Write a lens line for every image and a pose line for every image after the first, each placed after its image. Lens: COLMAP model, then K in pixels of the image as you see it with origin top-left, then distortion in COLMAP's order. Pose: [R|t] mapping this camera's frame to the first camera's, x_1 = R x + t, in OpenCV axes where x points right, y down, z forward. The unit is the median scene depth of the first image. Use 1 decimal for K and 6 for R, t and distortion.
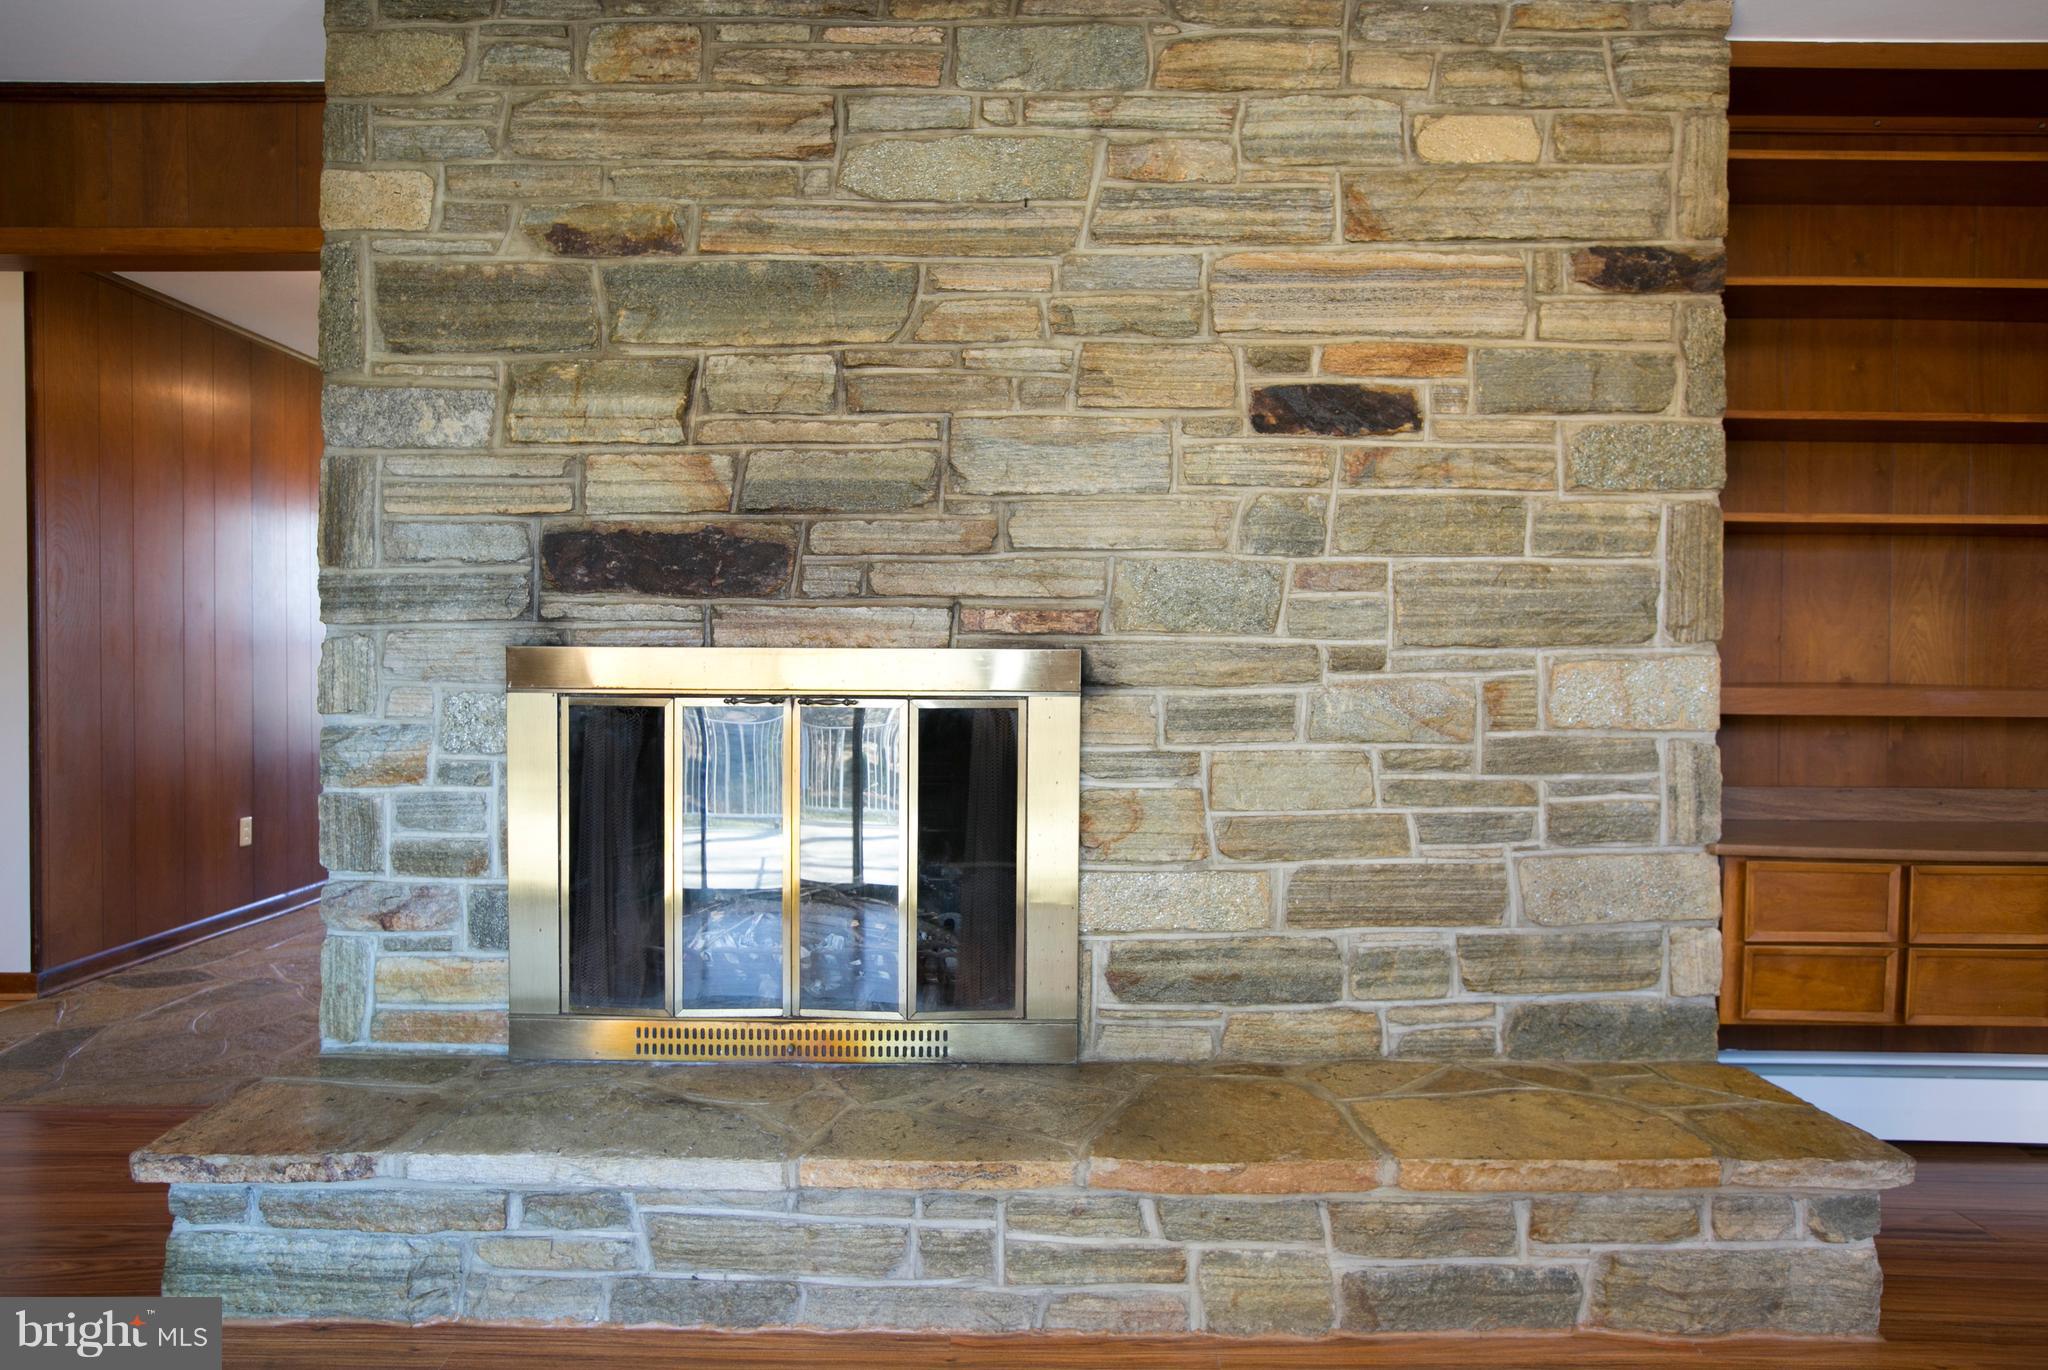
lens RADIAL K [[1170.4, 0, 1024.0], [0, 1170.4, 685.0], [0, 0, 1]] dist [-0.060739, 0.041589]
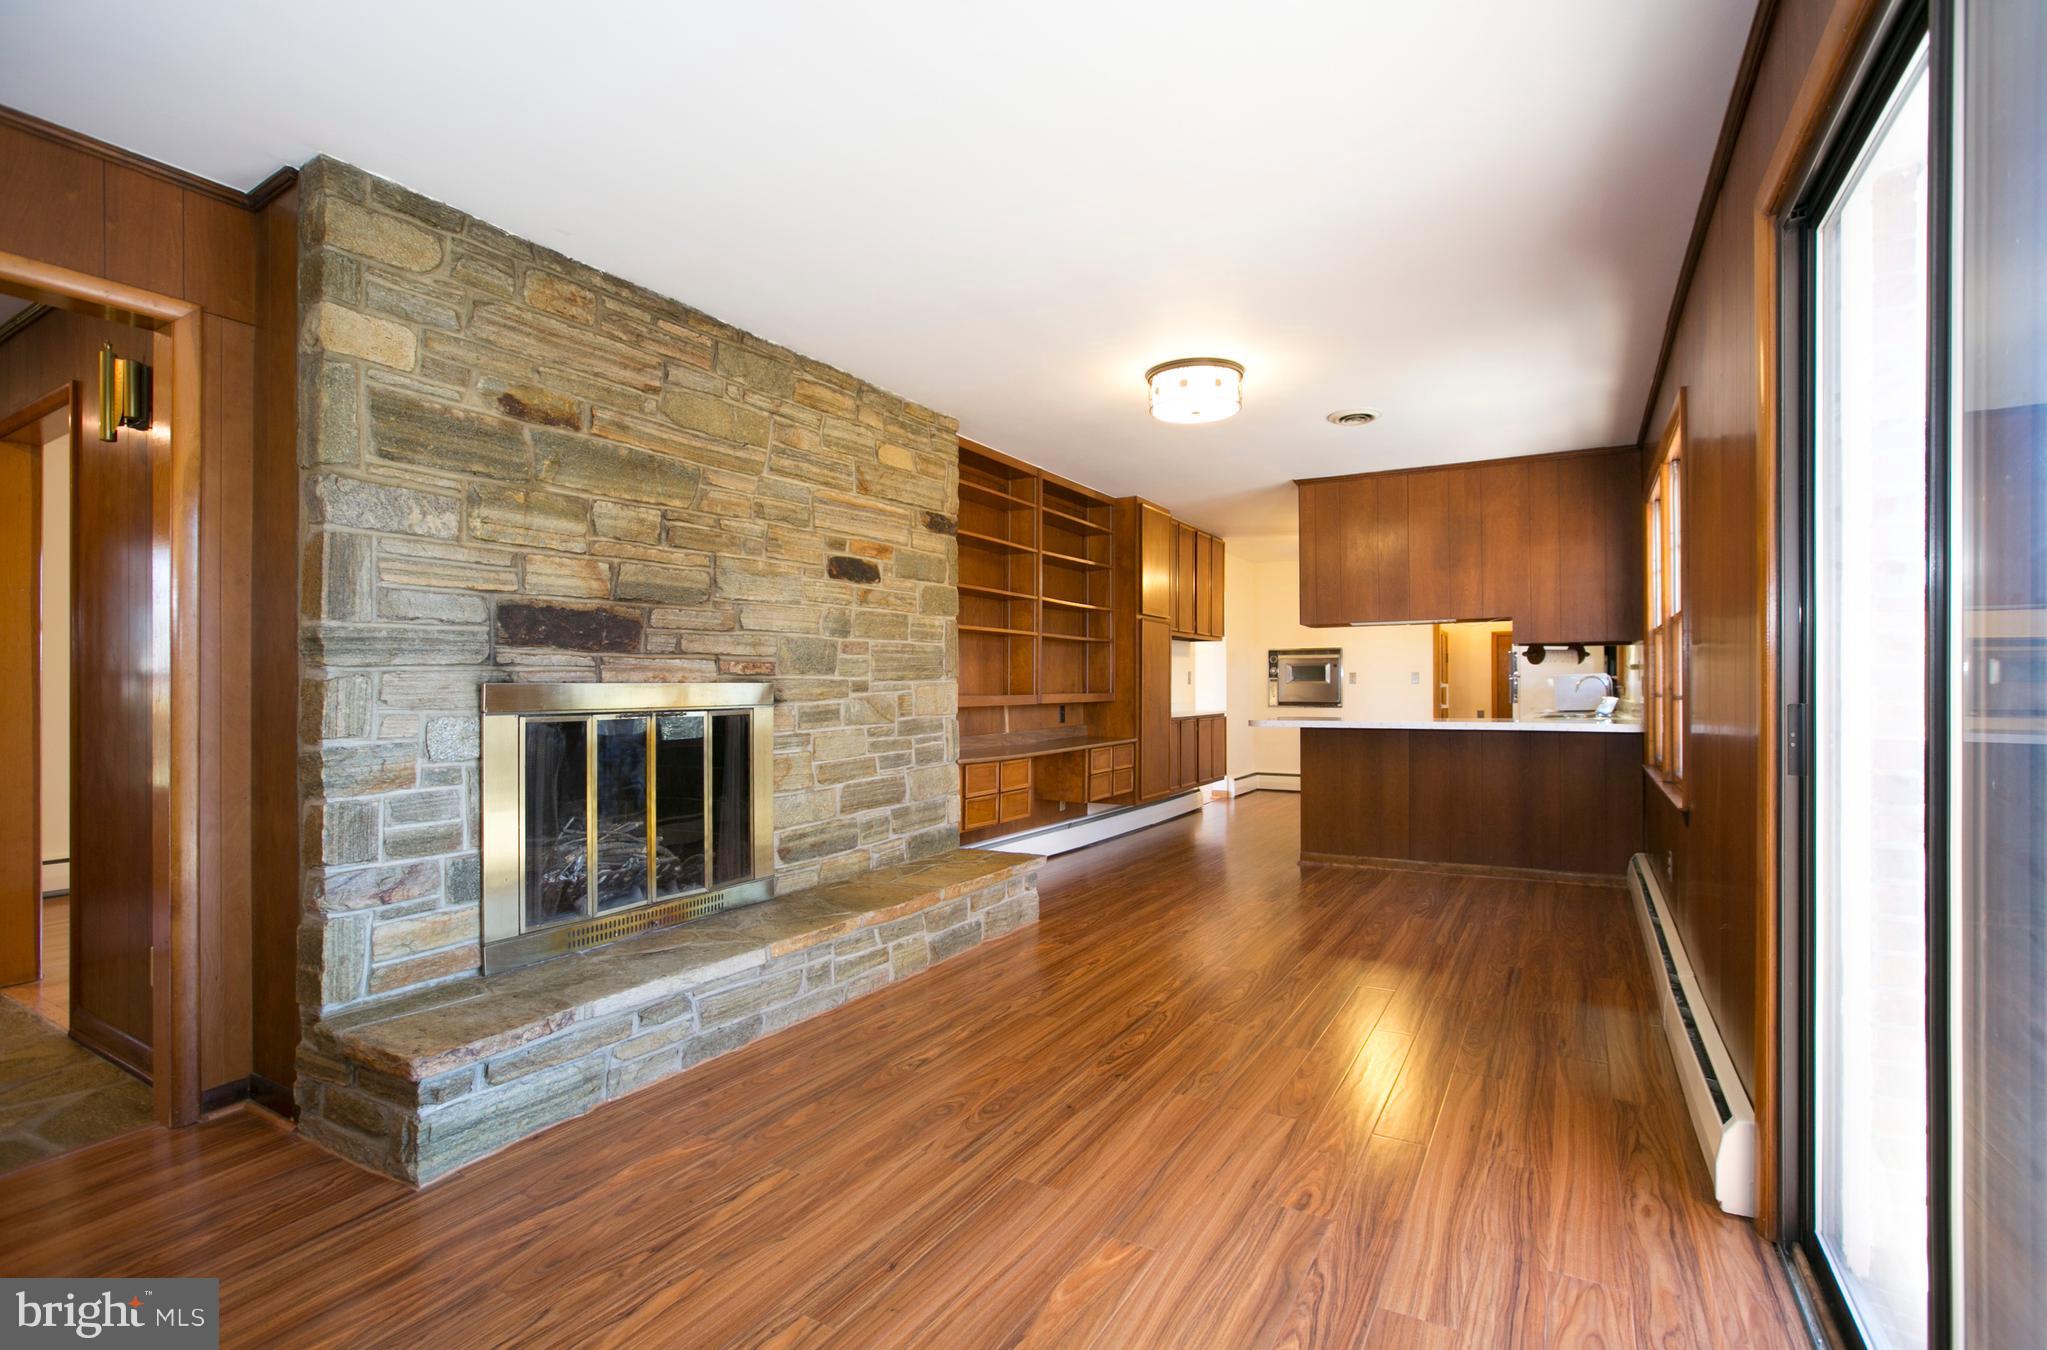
lens RADIAL K [[956.3, 0, 1025.1], [0, 956.3, 686.7], [0, 0, 1]] dist [-0.047013, 0.001714]
pose [[0.501219, -0.011019, 0.865250, -1.101911], [0.027251, 0.999624, -0.003056, -0.007546], [-0.864891, 0.025110, 0.501331, -0.152242]]
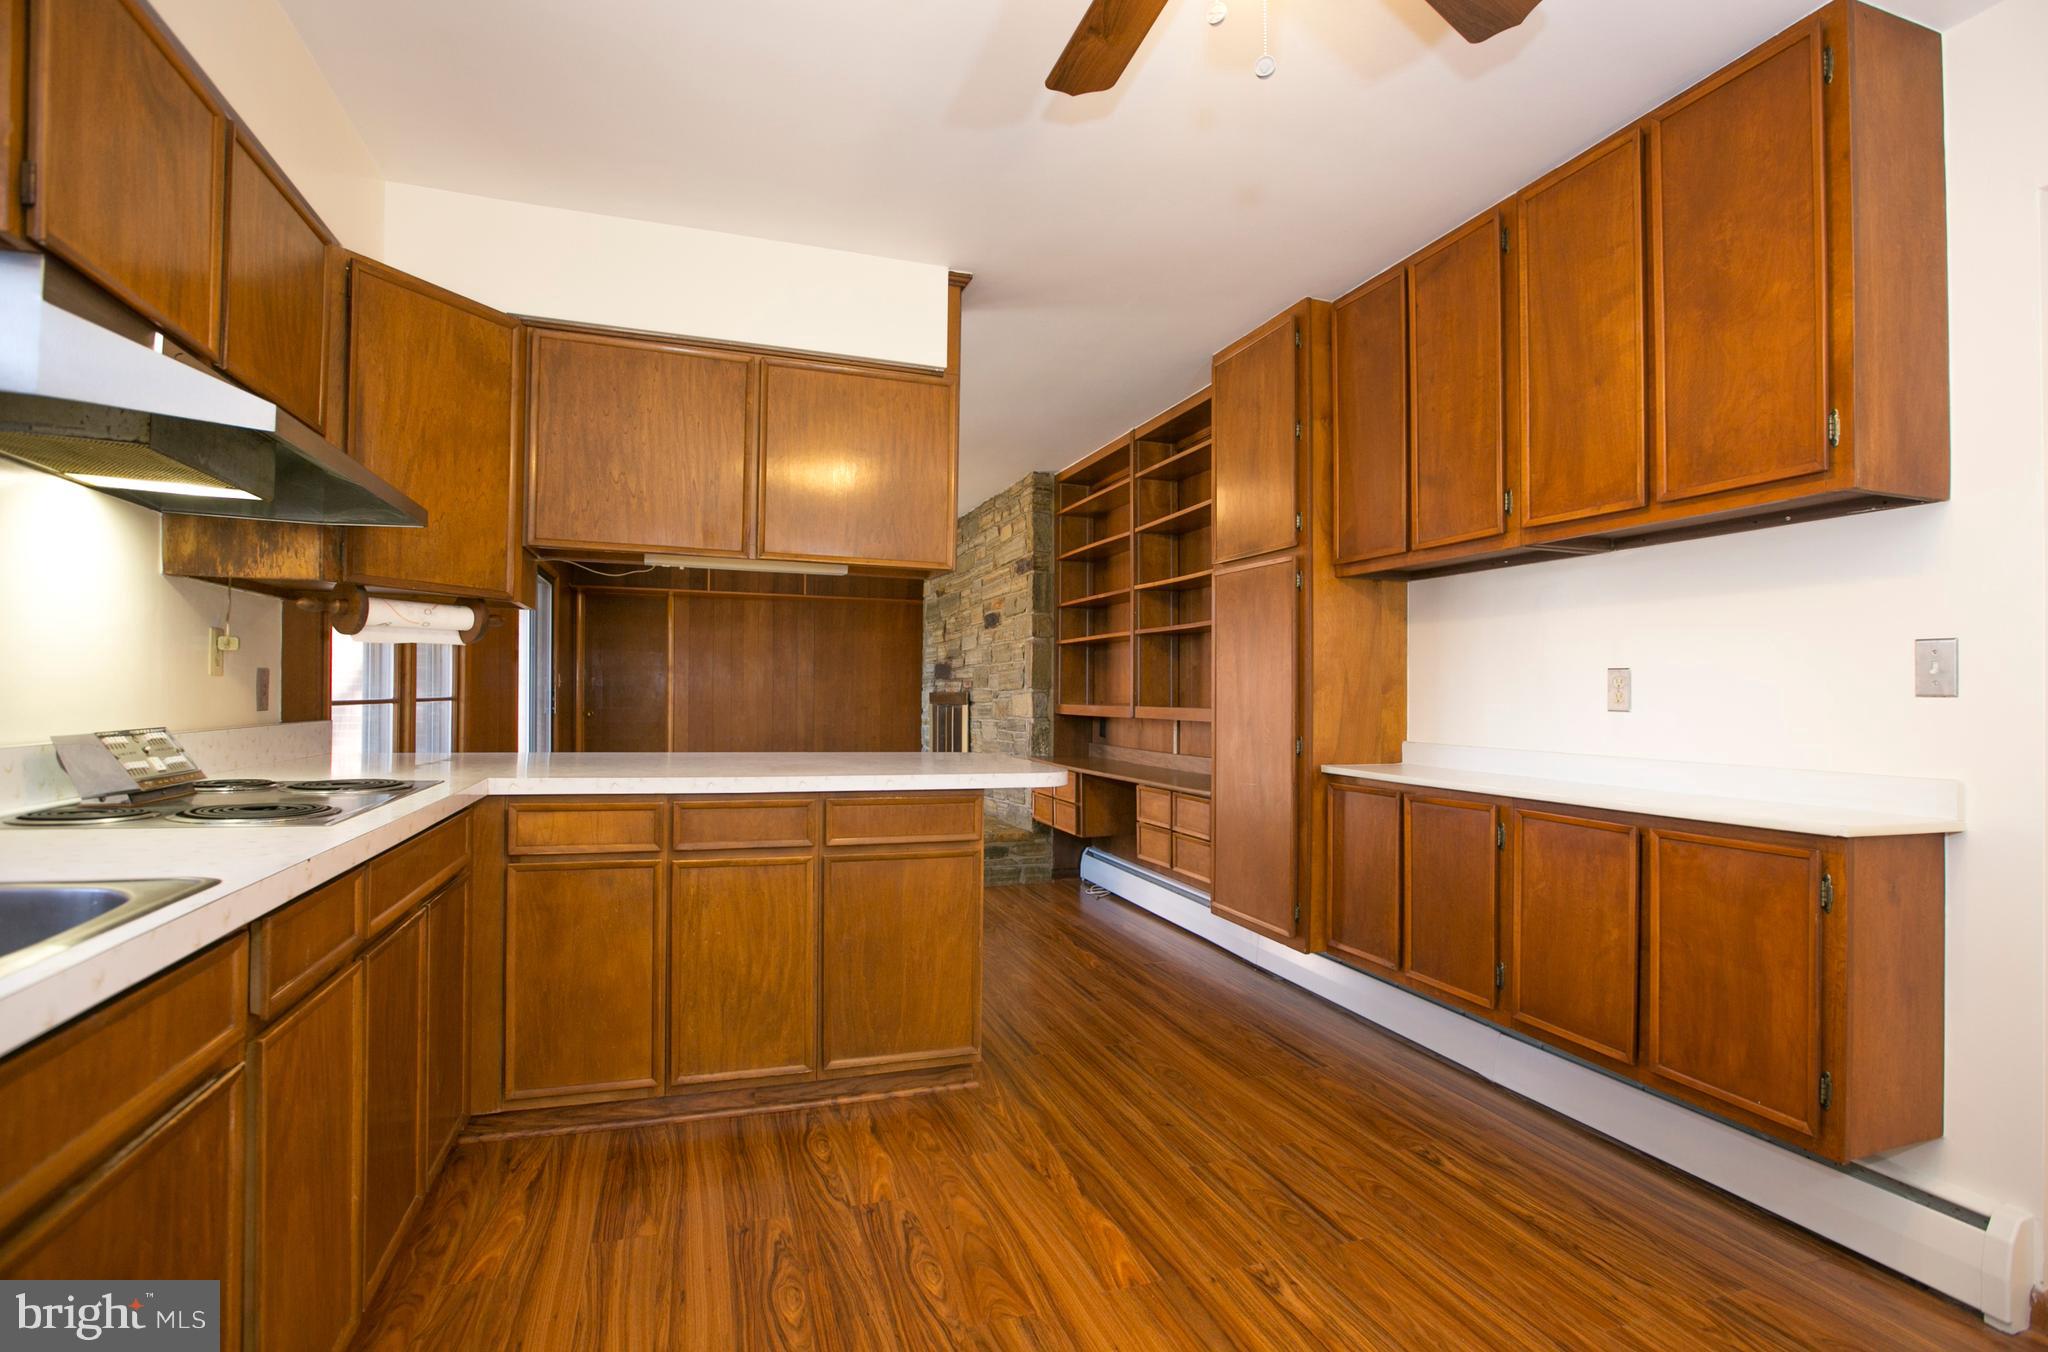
lens RADIAL K [[956.8, 0, 1025.6], [0, 956.8, 687.7], [0, 0, 1]] dist [-0.047013, 0.001714]
pose [[0.347157, -0.013004, -0.937717, 2.903067], [-0.029571, 0.999255, -0.024804, 0.024073], [0.937341, 0.036340, 0.346514, 0.138809]]
